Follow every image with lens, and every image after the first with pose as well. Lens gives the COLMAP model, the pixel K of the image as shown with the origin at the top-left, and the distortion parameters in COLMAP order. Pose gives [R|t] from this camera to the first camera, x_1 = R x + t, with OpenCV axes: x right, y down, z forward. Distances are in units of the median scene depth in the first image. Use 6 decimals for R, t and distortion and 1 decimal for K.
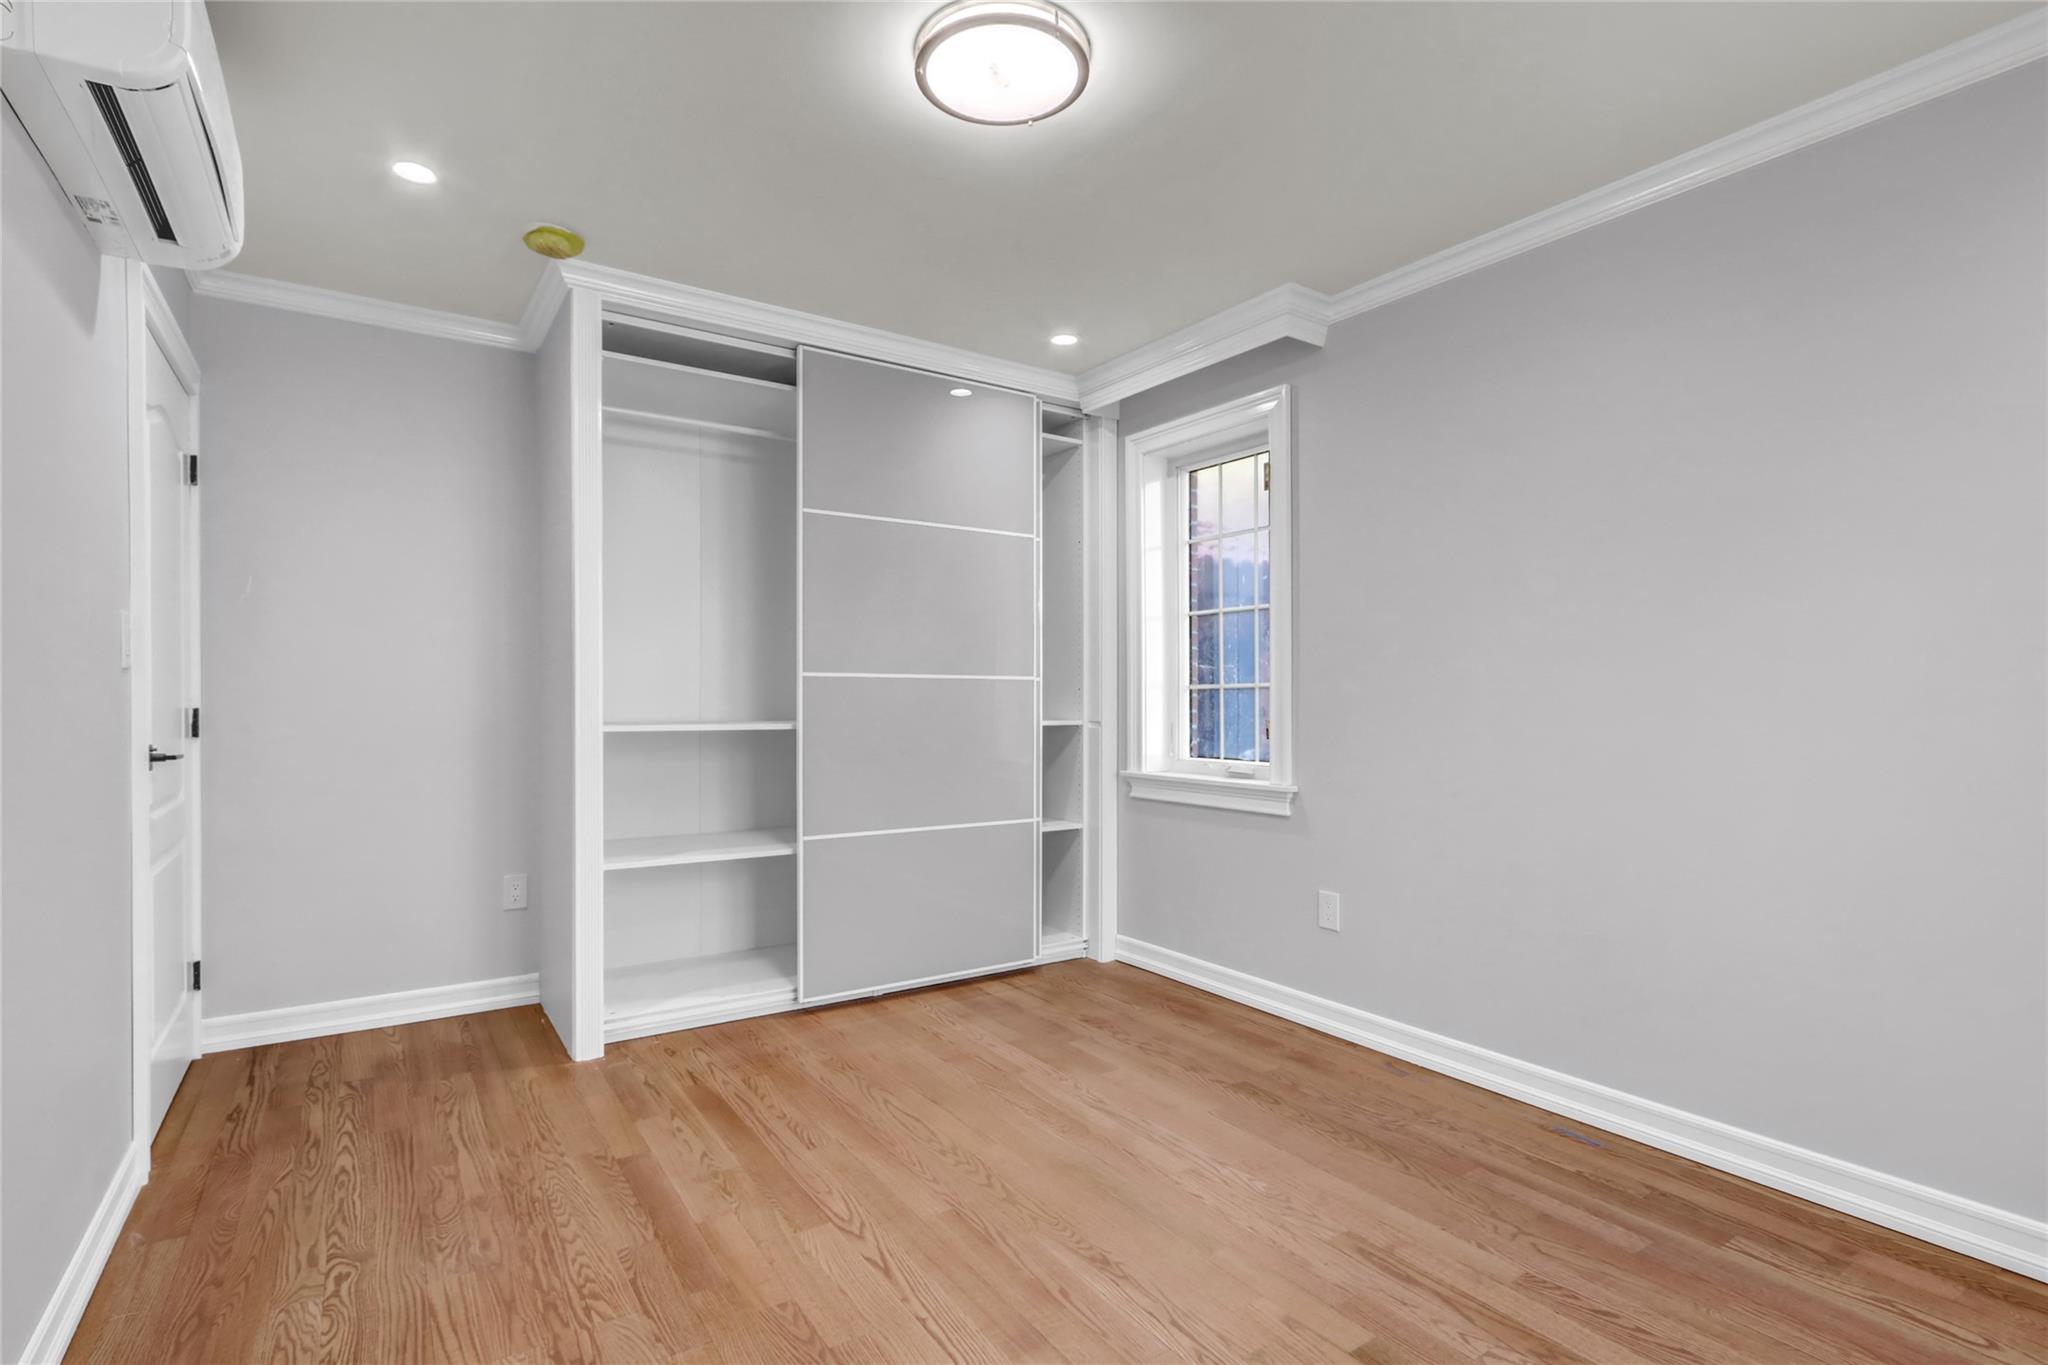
lens RADIAL K [[991.4, 0, 1004.2], [0, 991.4, 693.5], [0, 0, 1]] dist [-0.017057, 0.000797]
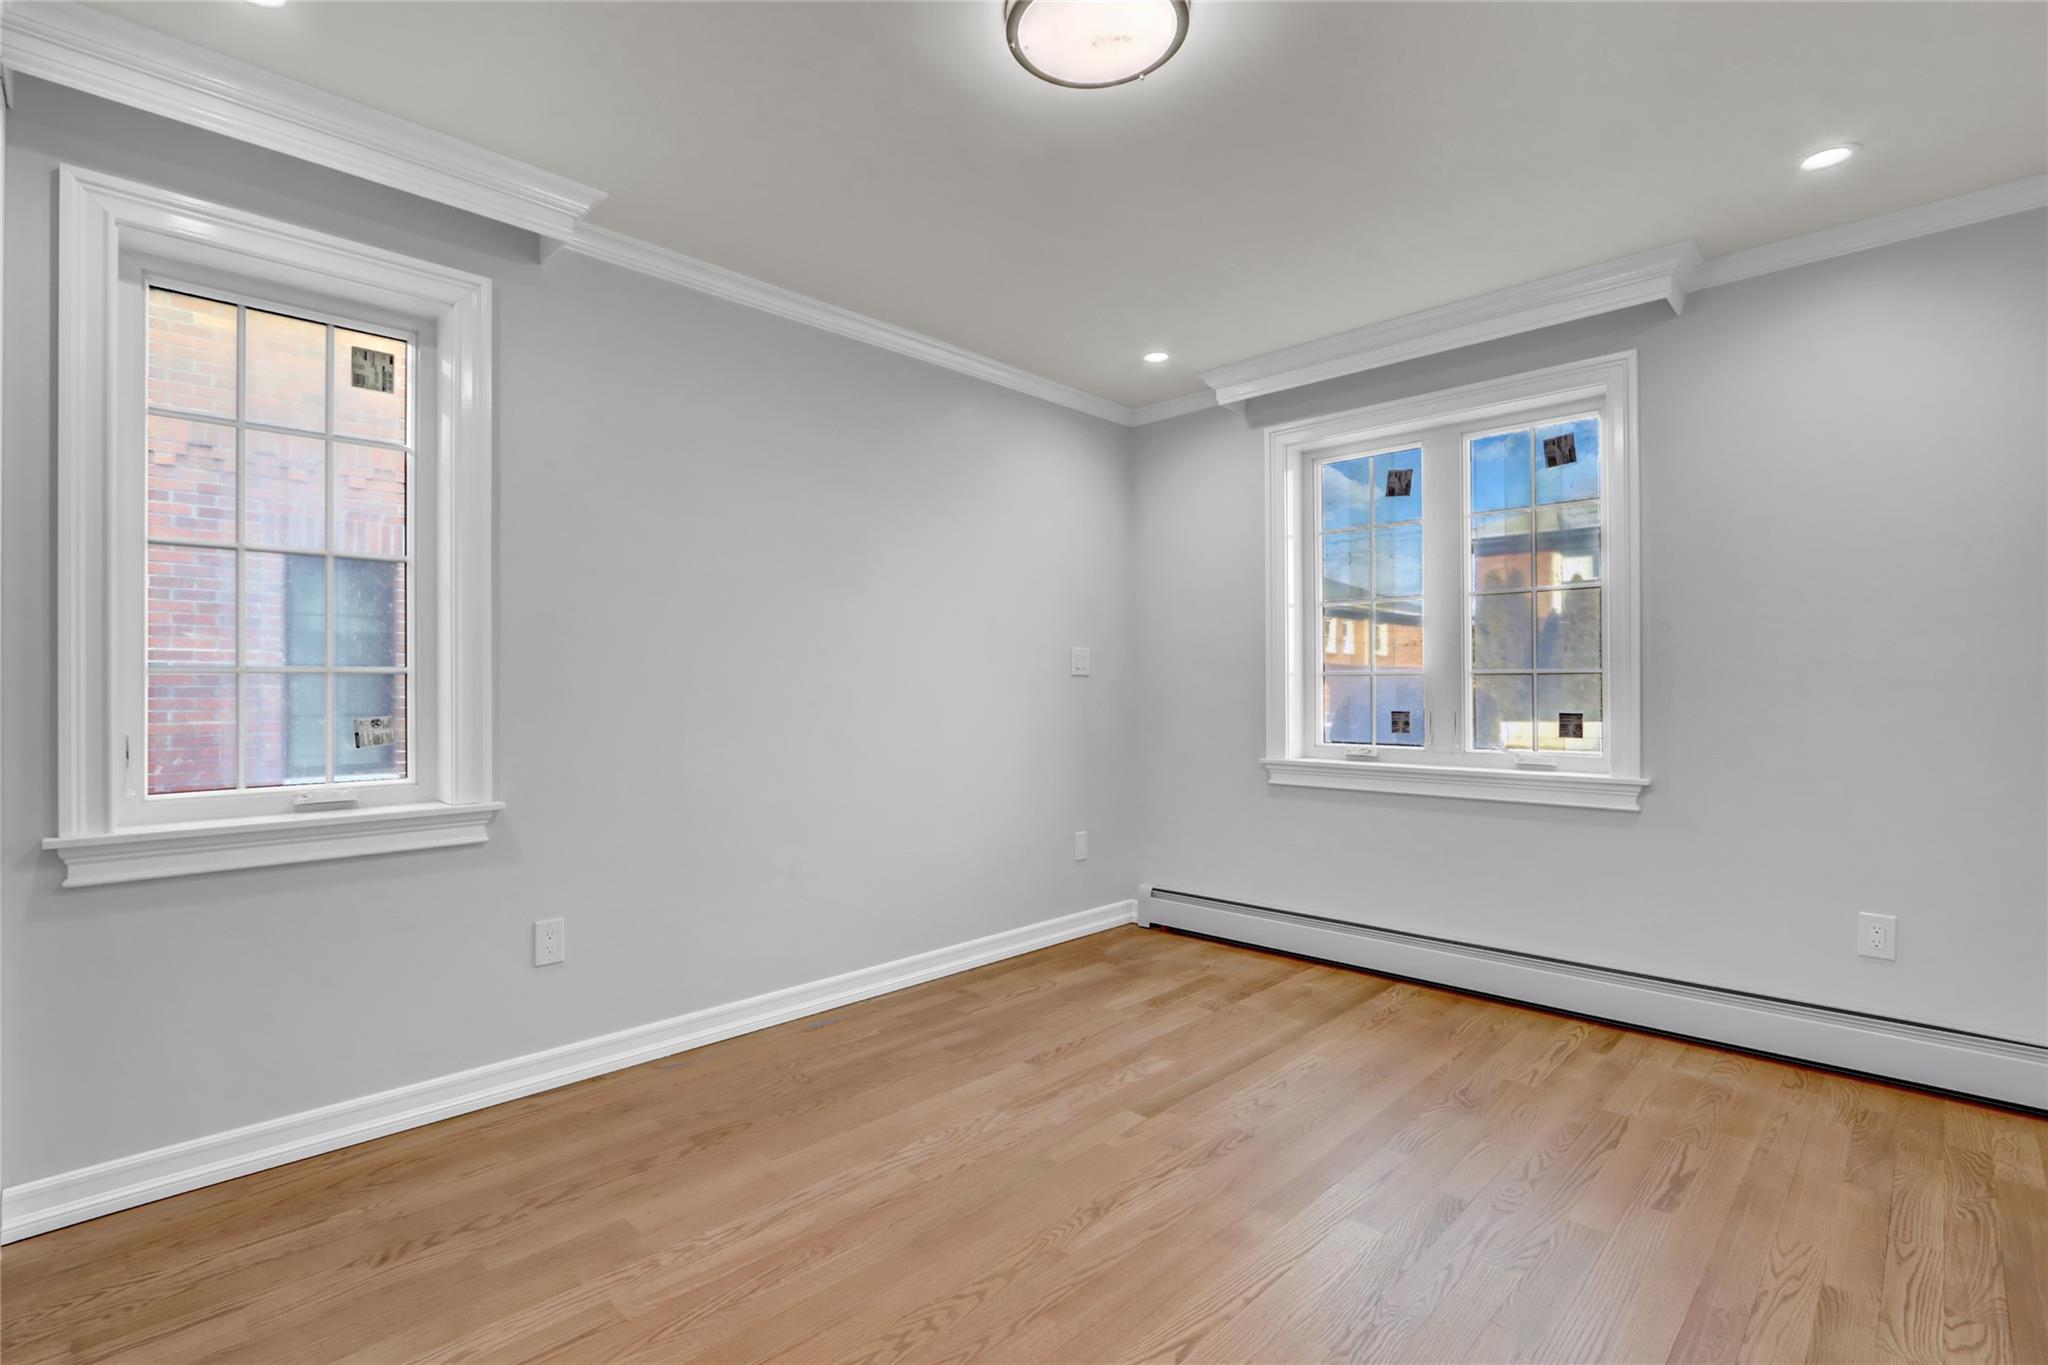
lens RADIAL K [[990.8, 0, 966.2], [0, 990.8, 685.3], [0, 0, 1]] dist [-0.017577, -0.000178]
pose [[-0.215485, -0.000714, 0.976507, -0.623422], [-0.003119, 0.999995, 0.000043, 0.001215], [-0.976502, -0.003036, -0.215486, 0.927839]]
